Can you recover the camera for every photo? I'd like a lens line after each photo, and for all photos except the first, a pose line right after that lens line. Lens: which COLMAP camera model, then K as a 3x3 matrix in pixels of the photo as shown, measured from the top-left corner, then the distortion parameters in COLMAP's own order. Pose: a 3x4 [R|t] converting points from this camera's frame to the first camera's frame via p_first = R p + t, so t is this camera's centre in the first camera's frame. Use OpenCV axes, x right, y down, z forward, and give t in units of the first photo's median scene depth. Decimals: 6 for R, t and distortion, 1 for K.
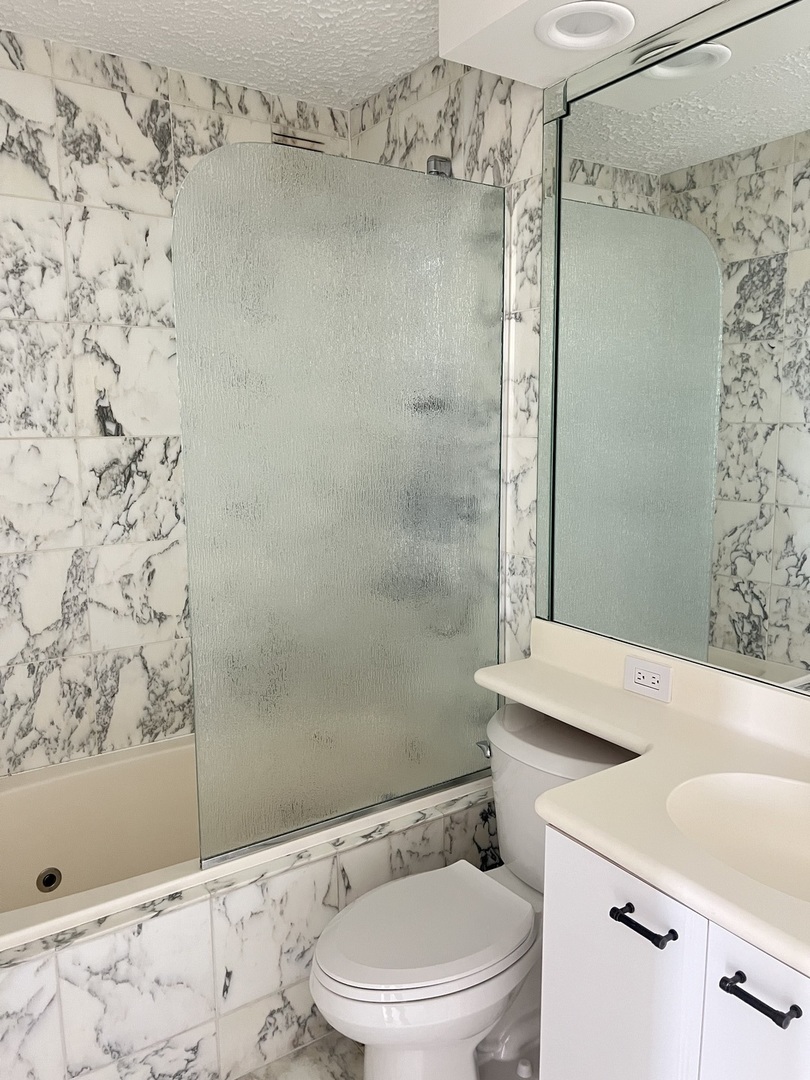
lens RADIAL K [[795.0, 0, 405.0], [0, 795.0, 540.0], [0, 0, 1]] dist [0.064681, -0.078788]
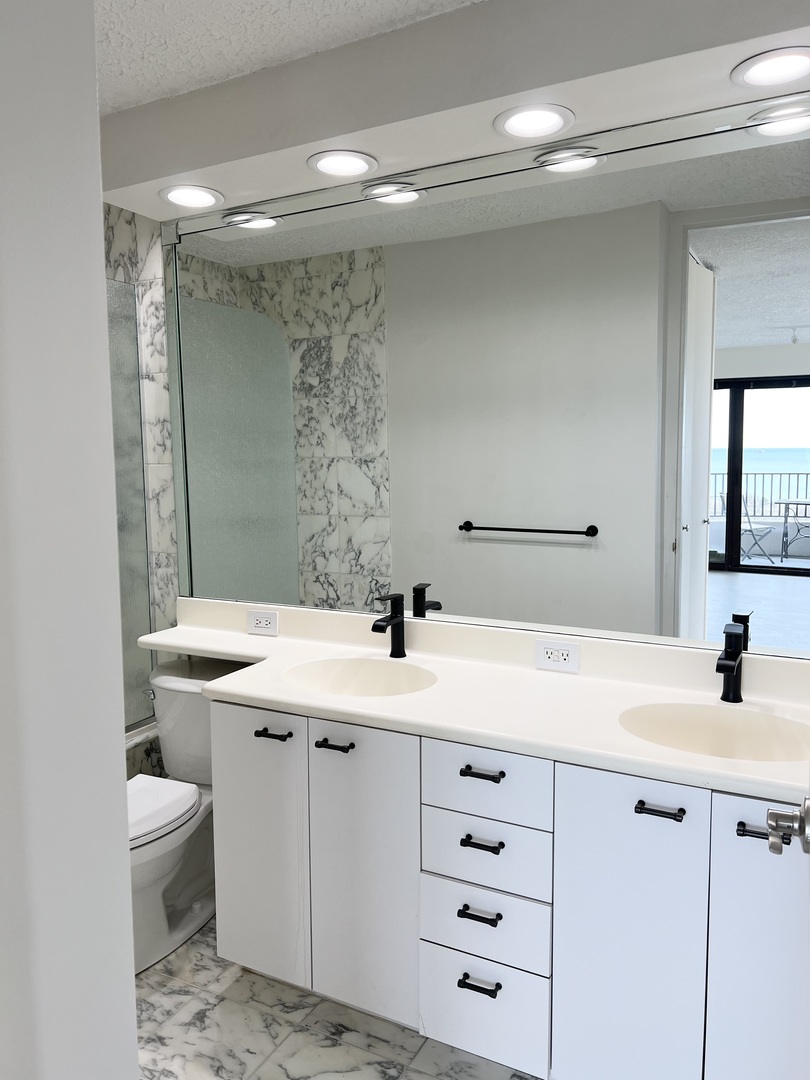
lens RADIAL K [[795.0, 0, 405.0], [0, 795.0, 540.0], [0, 0, 1]] dist [0.064681, -0.078788]
pose [[0.875912, -0.053755, 0.479467, -0.096909], [0.077424, 0.996555, -0.029714, 0.046913], [-0.476218, 0.063149, 0.877057, -0.252590]]
